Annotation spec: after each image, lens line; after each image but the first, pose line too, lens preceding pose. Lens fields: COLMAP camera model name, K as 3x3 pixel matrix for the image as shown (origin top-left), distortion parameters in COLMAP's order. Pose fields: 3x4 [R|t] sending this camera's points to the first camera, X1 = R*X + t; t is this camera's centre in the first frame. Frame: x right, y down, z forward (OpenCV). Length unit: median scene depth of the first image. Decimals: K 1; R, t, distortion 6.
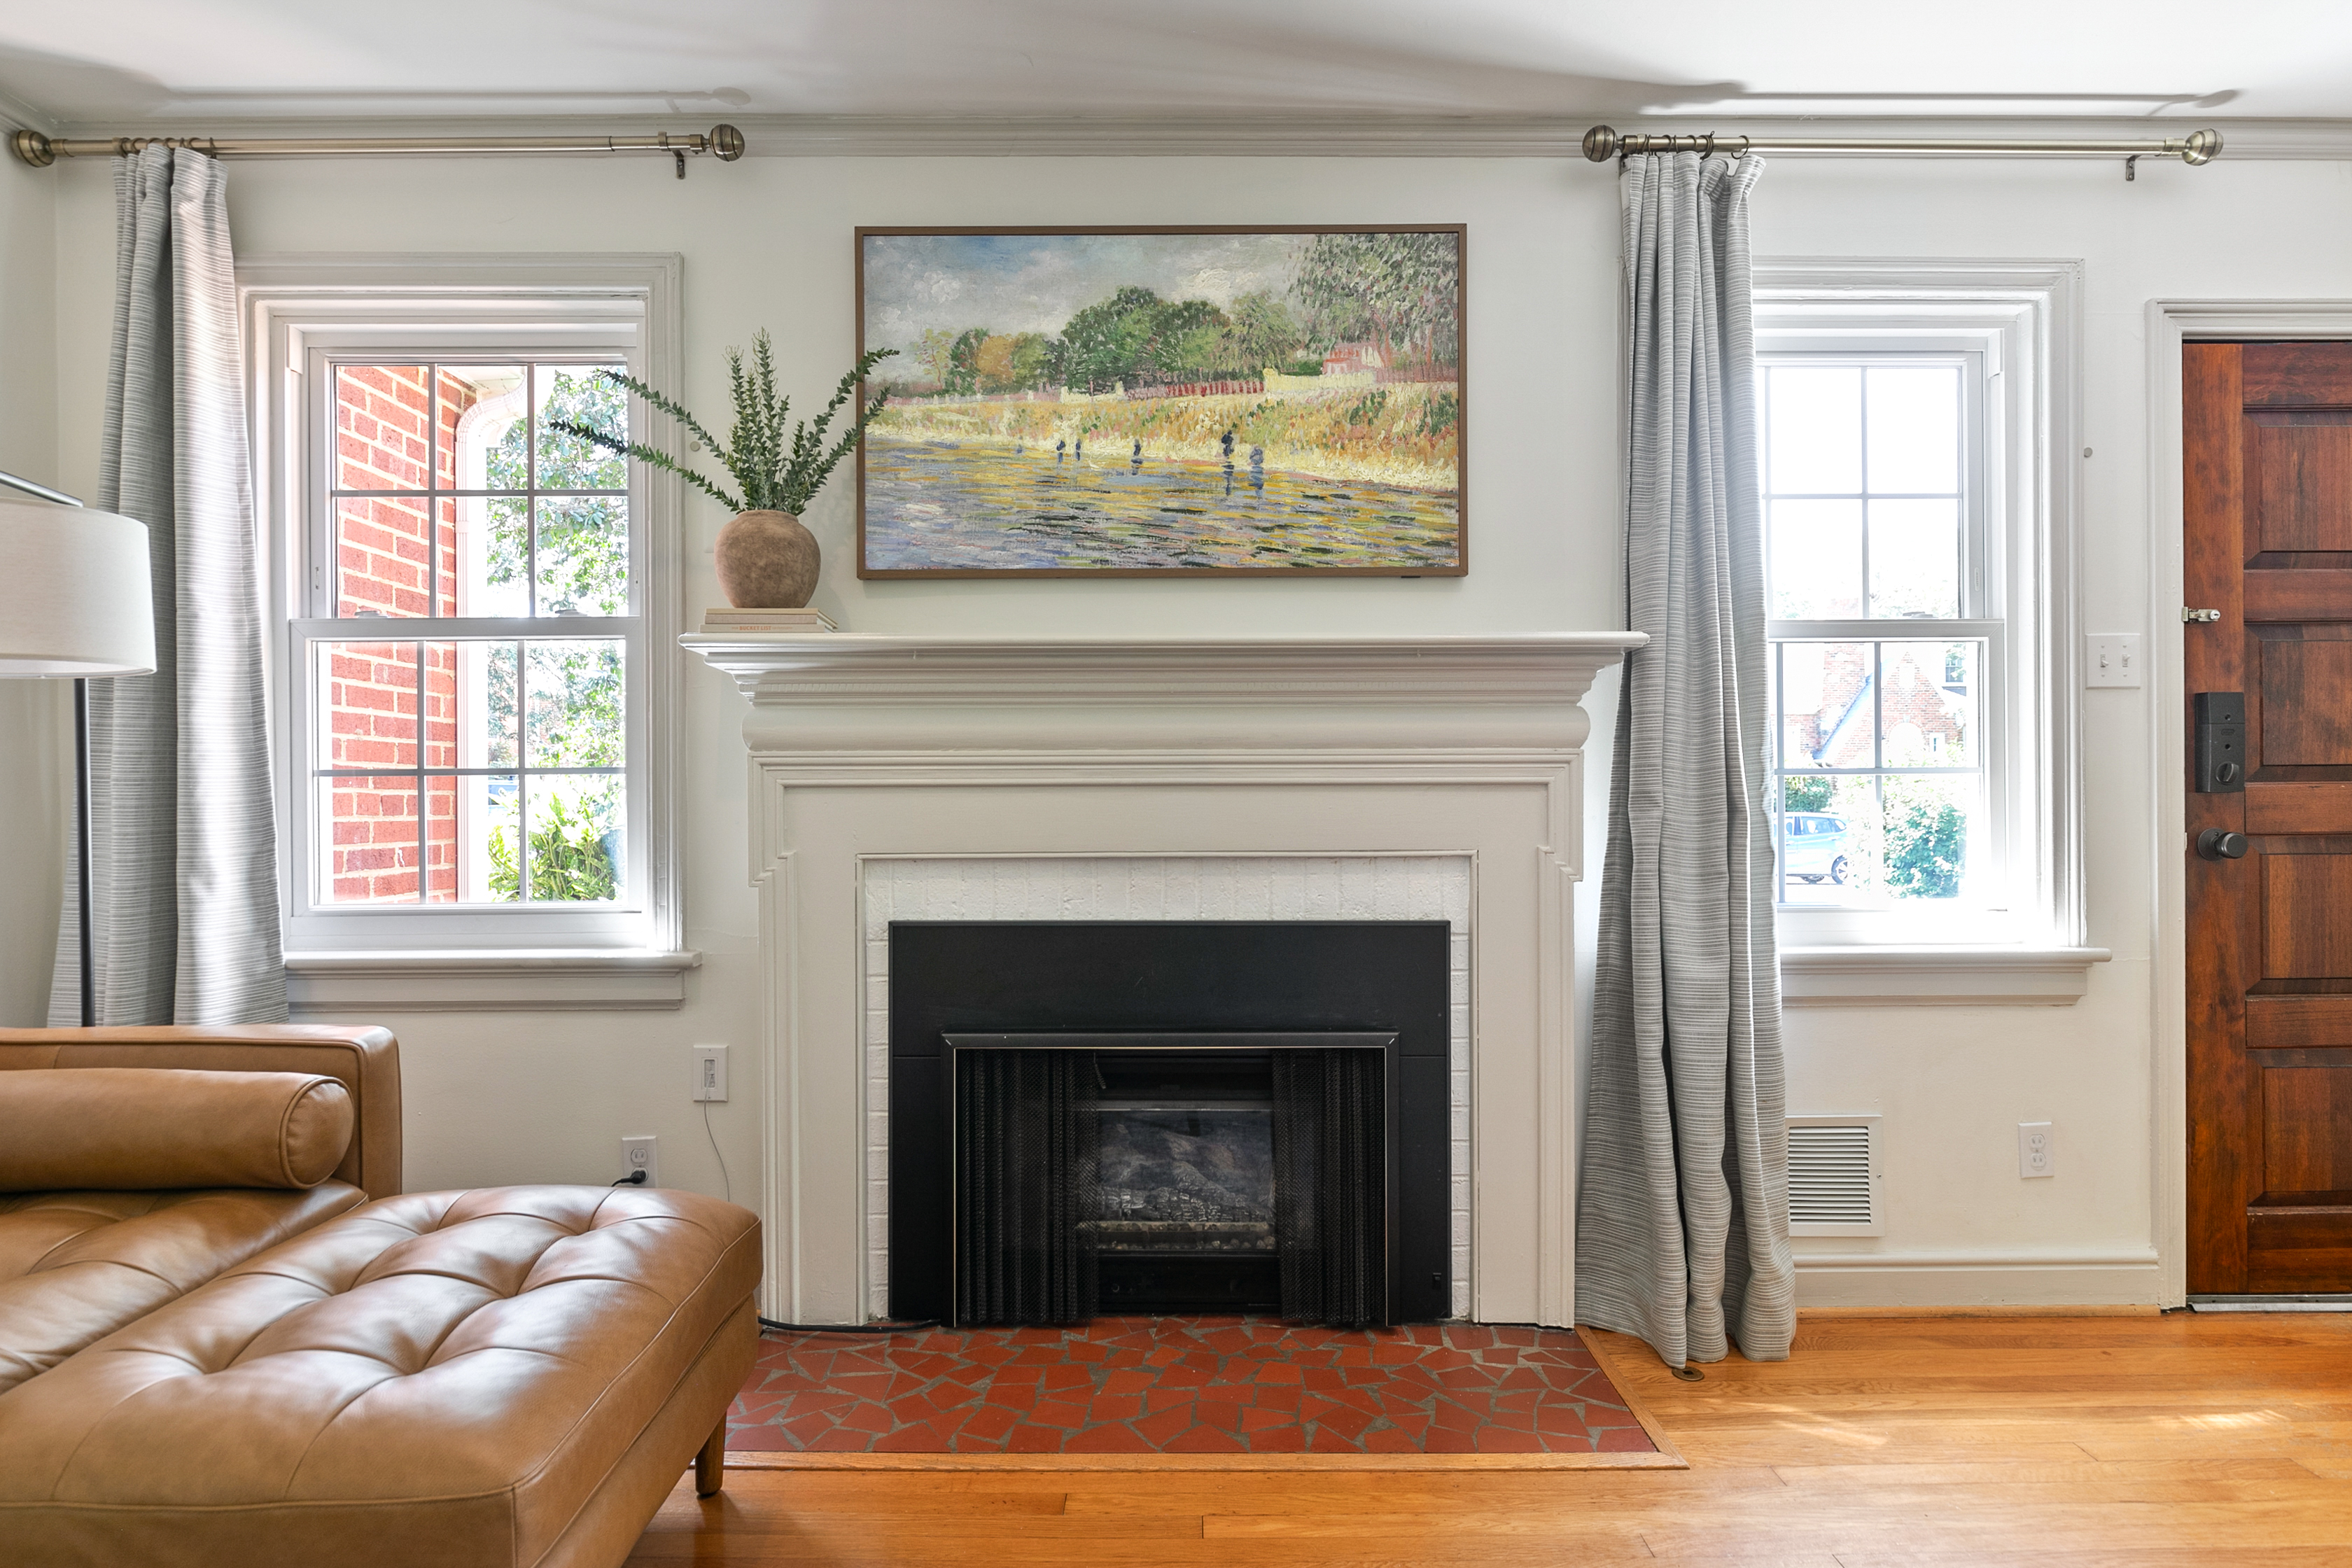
lens RADIAL K [[1267.3, 0, 1185.3], [0, 1267.3, 801.2], [0, 0, 1]] dist [0.002014, -0.002676]
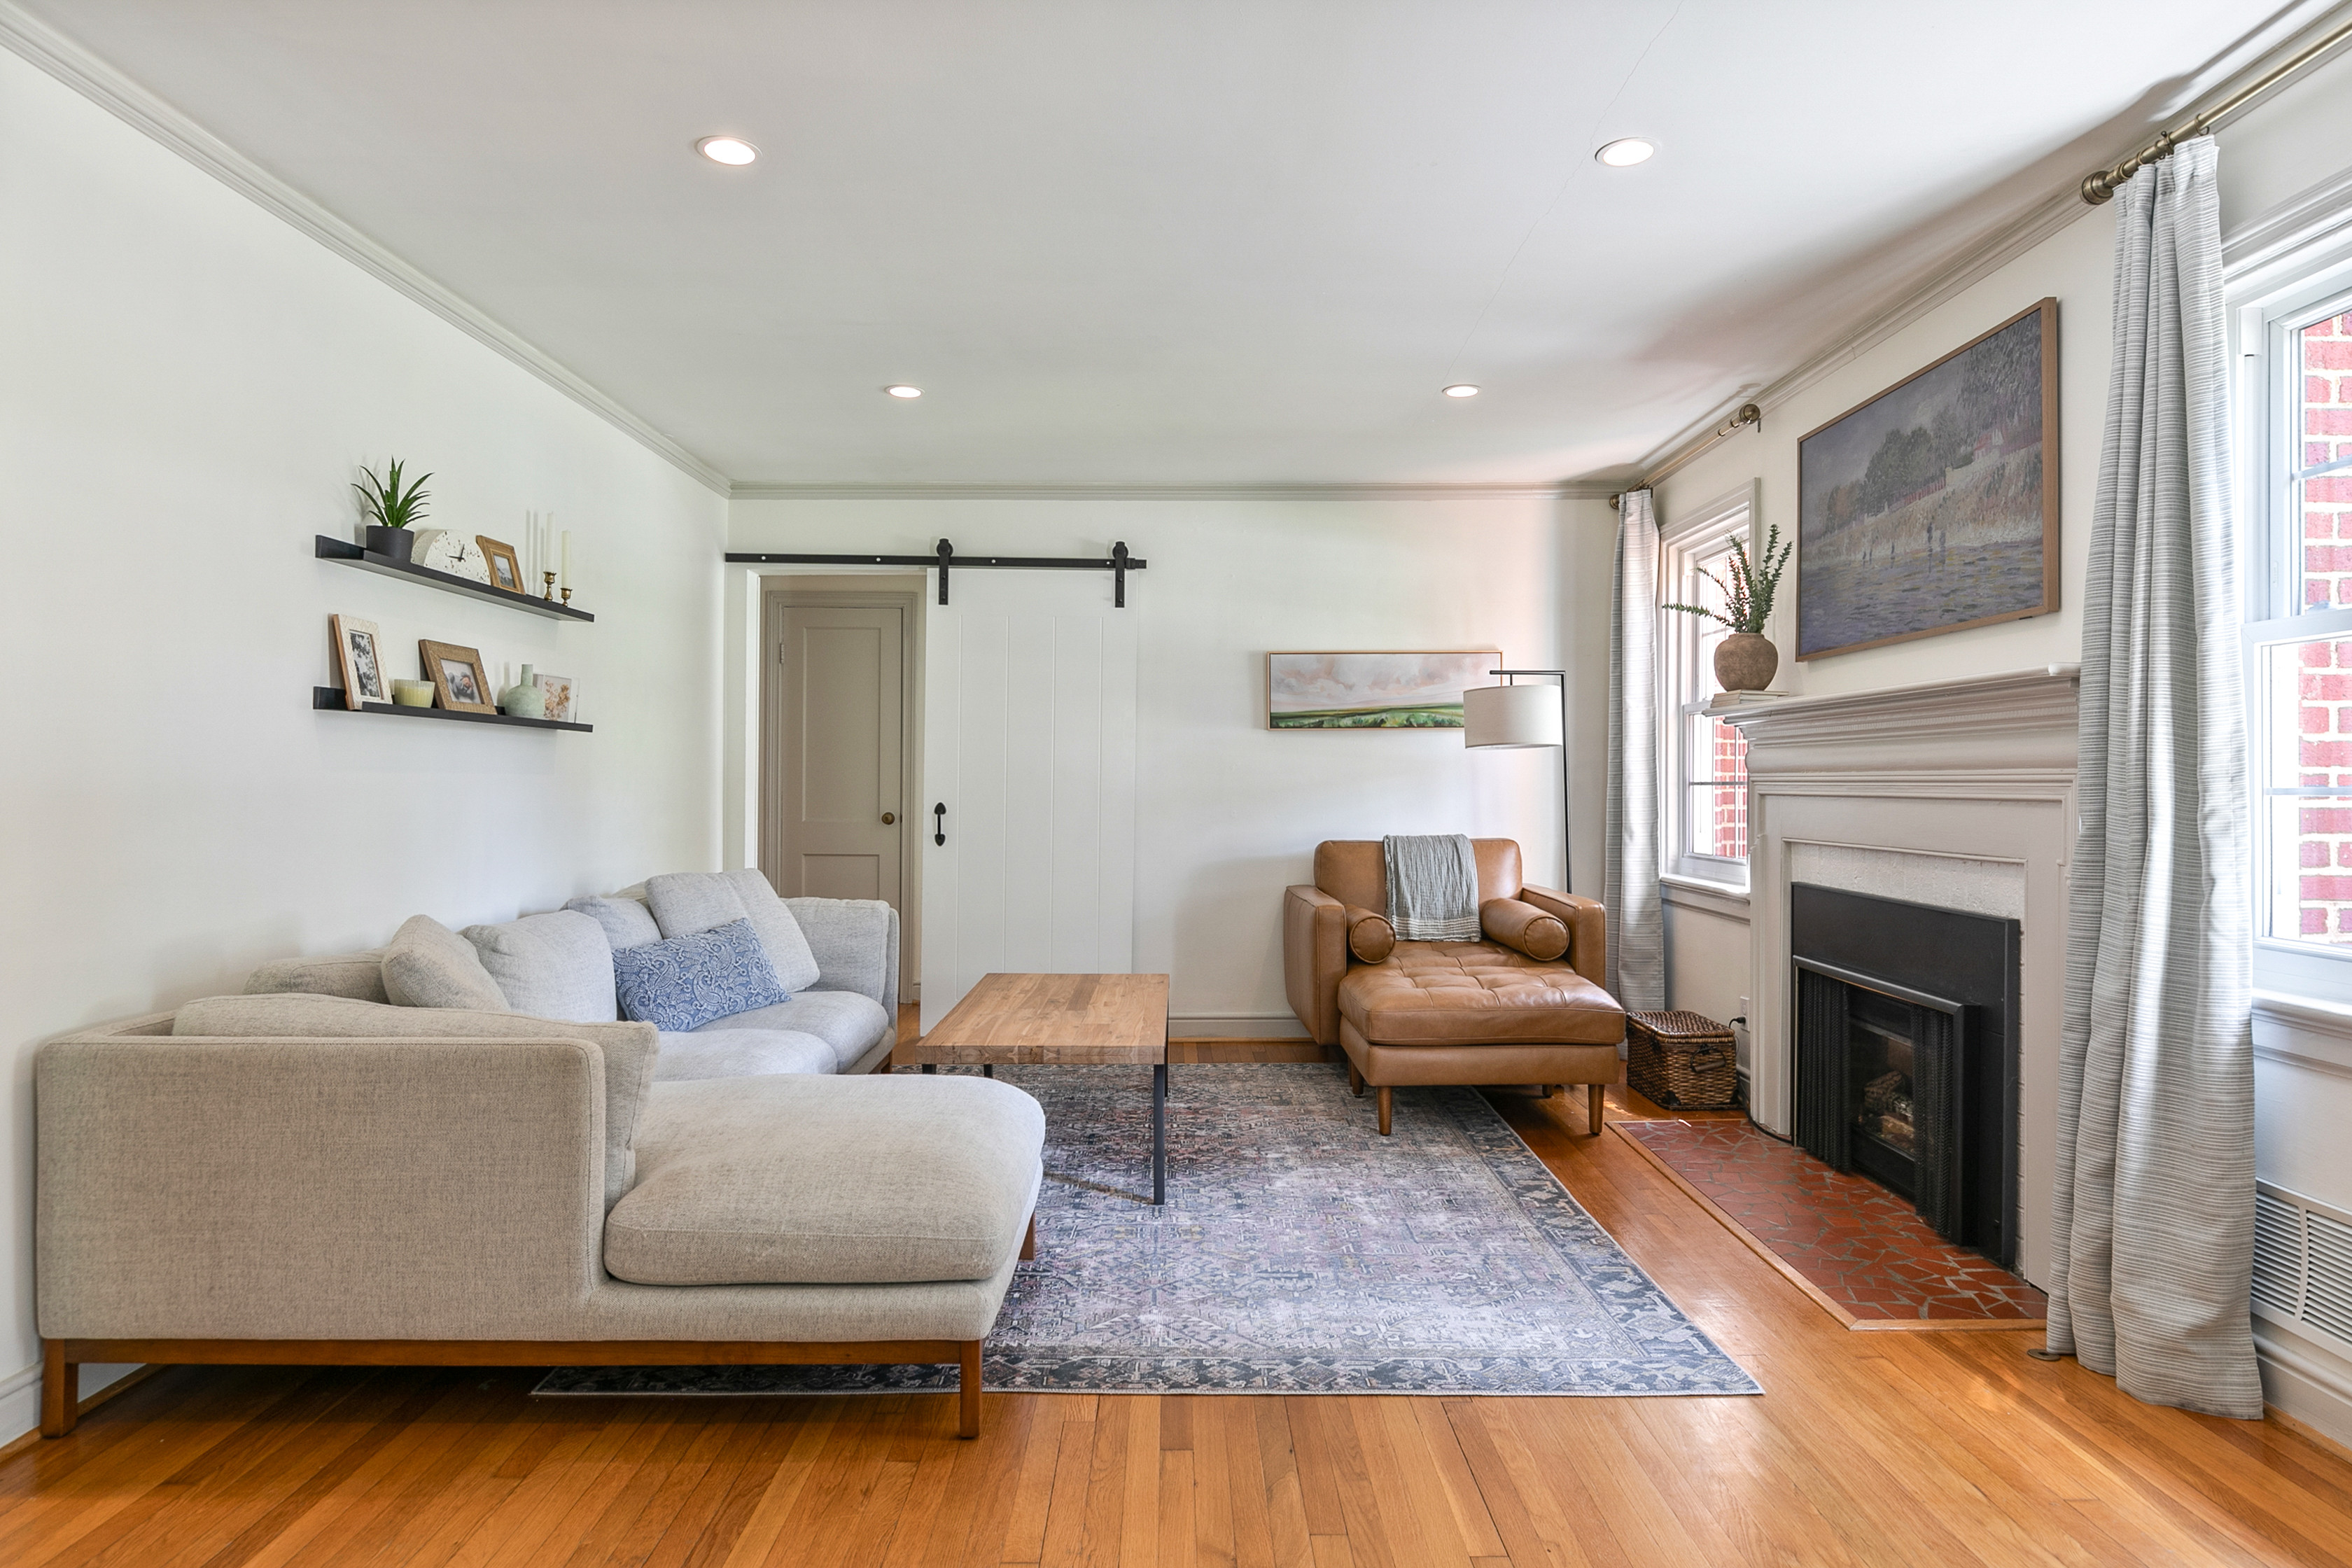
lens RADIAL K [[1343.0, 0, 1140.1], [0, 1343.0, 763.8], [0, 0, 1]] dist [0.005706, 0.000851]
pose [[-0.041335, -0.008353, -0.999110, 1.442315], [-0.006441, 0.999946, -0.008094, -0.031315], [0.999125, 0.006101, -0.041387, 0.258452]]
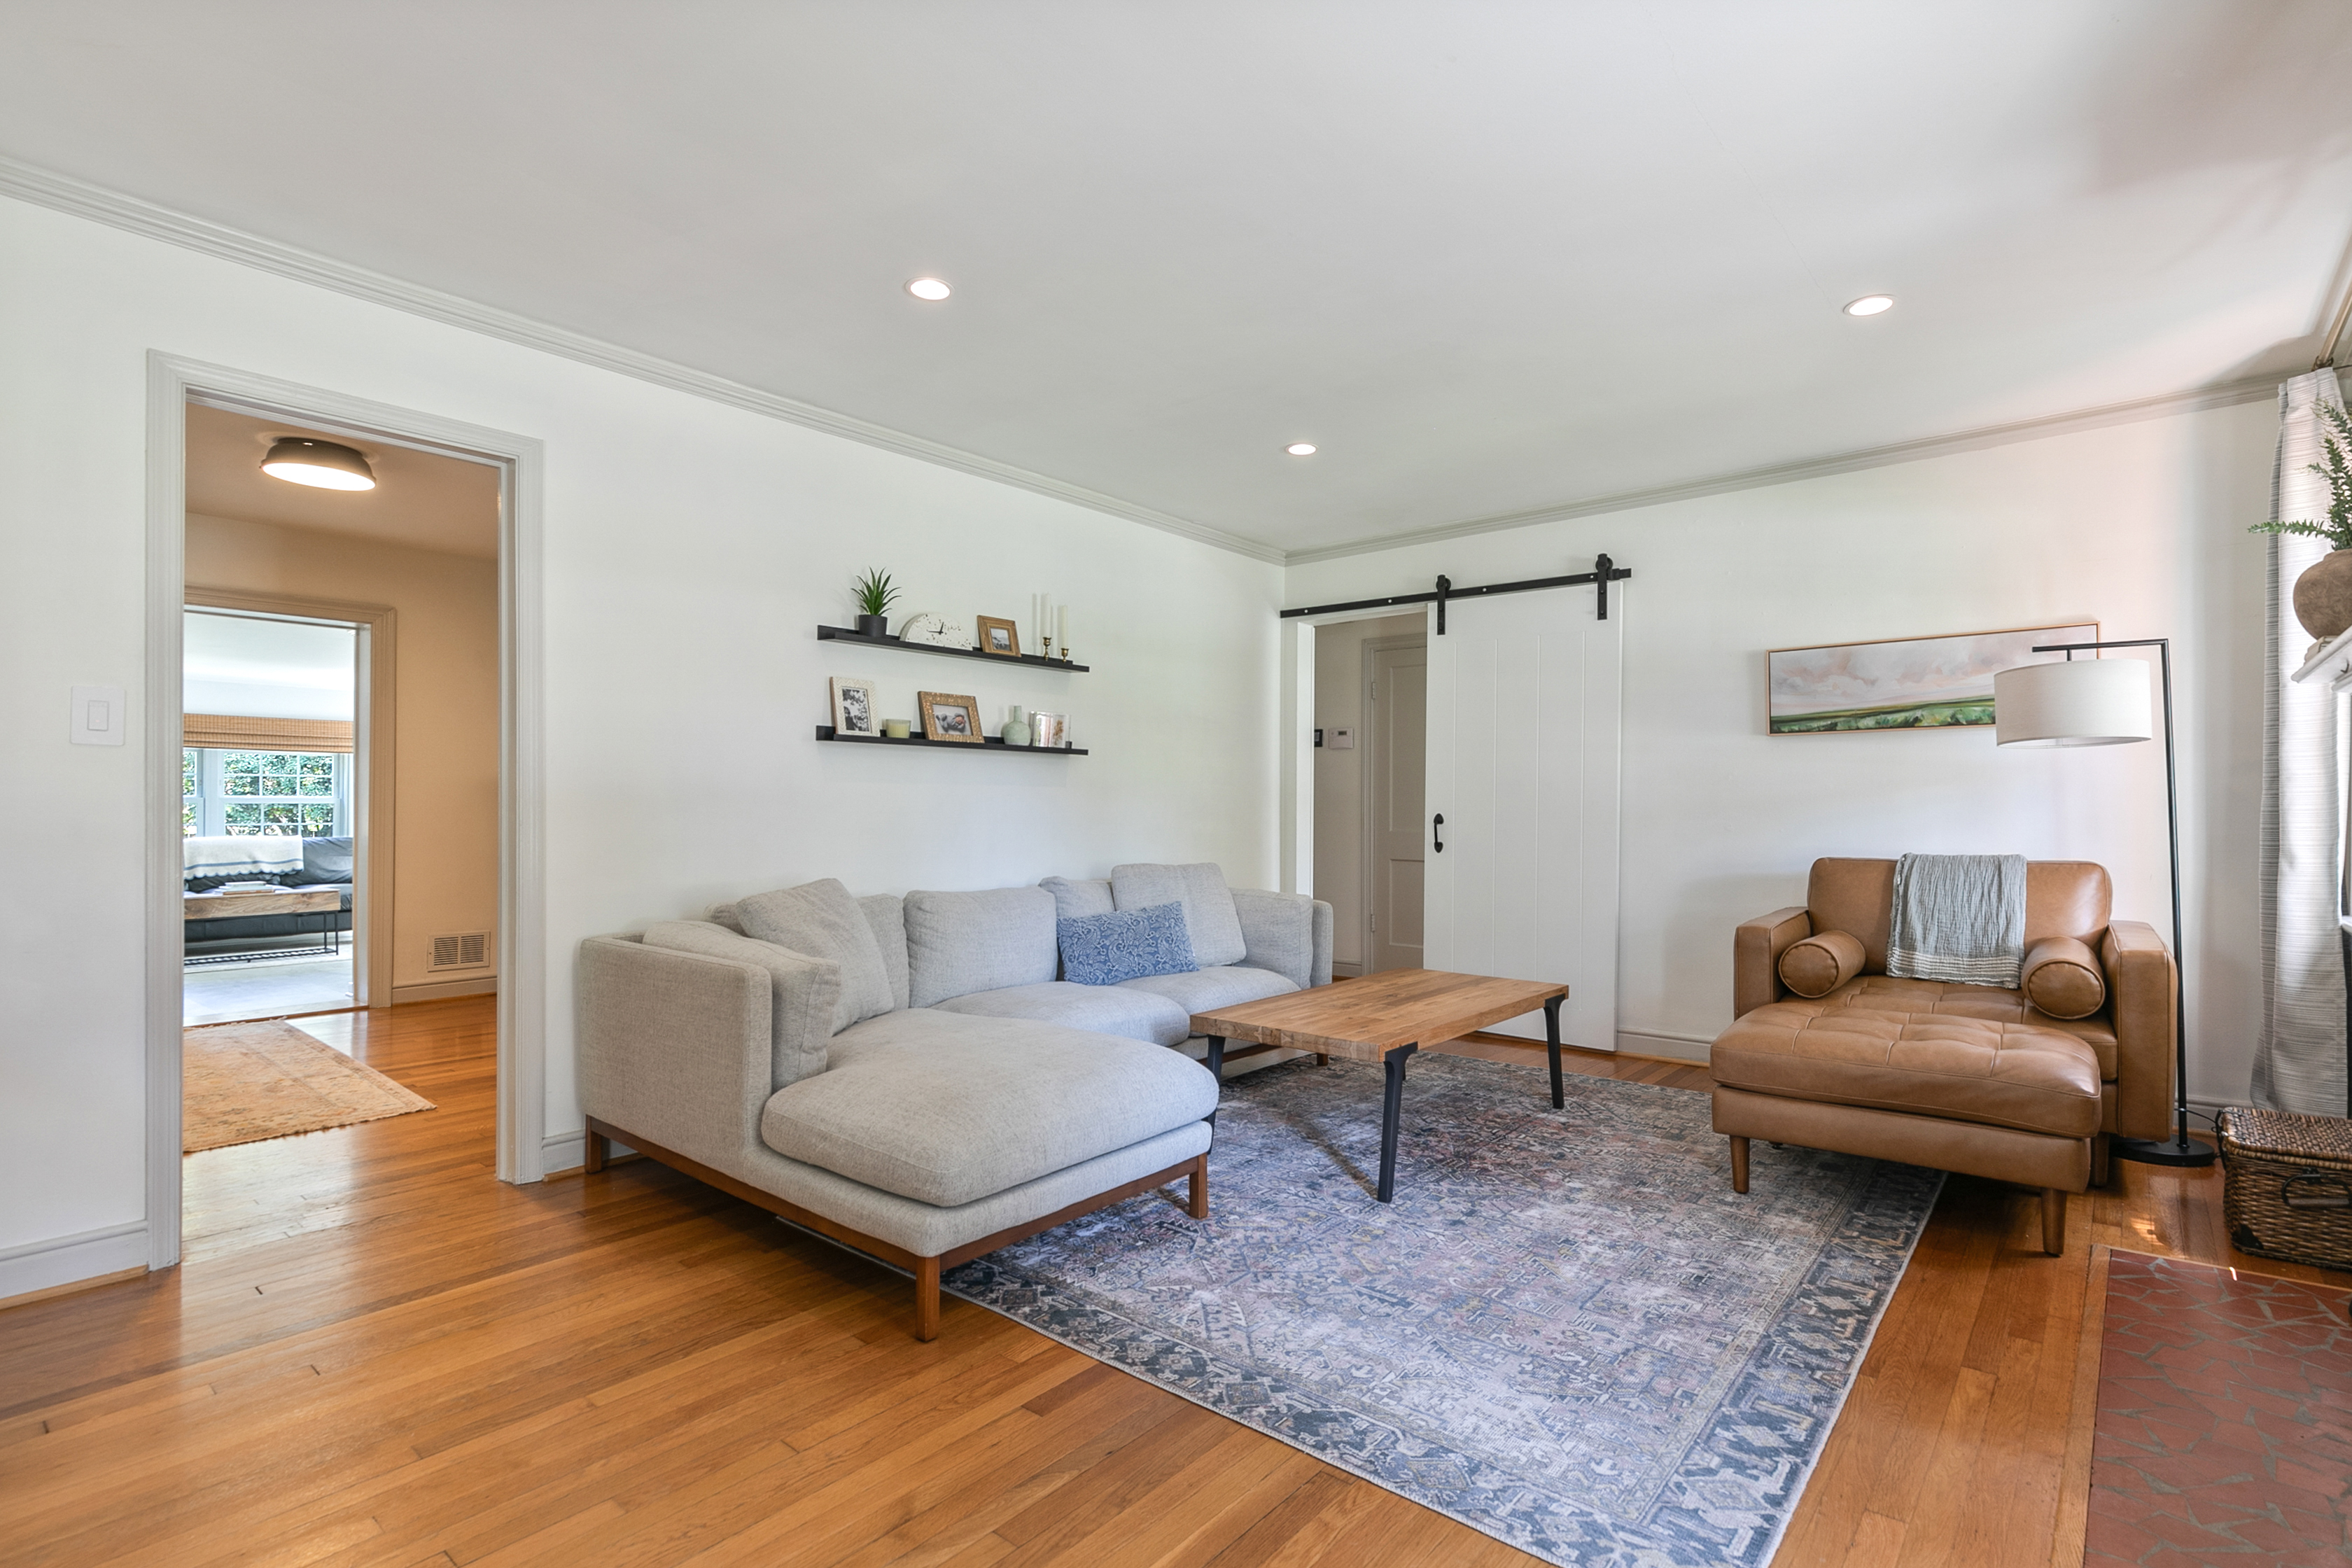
lens RADIAL K [[1095.0, 0, 1171.9], [0, 1095.0, 800.5], [0, 0, 1]] dist [0.013259, -0.004081]
pose [[-0.664119, -0.001348, -0.747626, 1.042238], [-0.002867, 0.999996, 0.000744, -0.005868], [0.747622, 0.002638, -0.664120, 0.835425]]
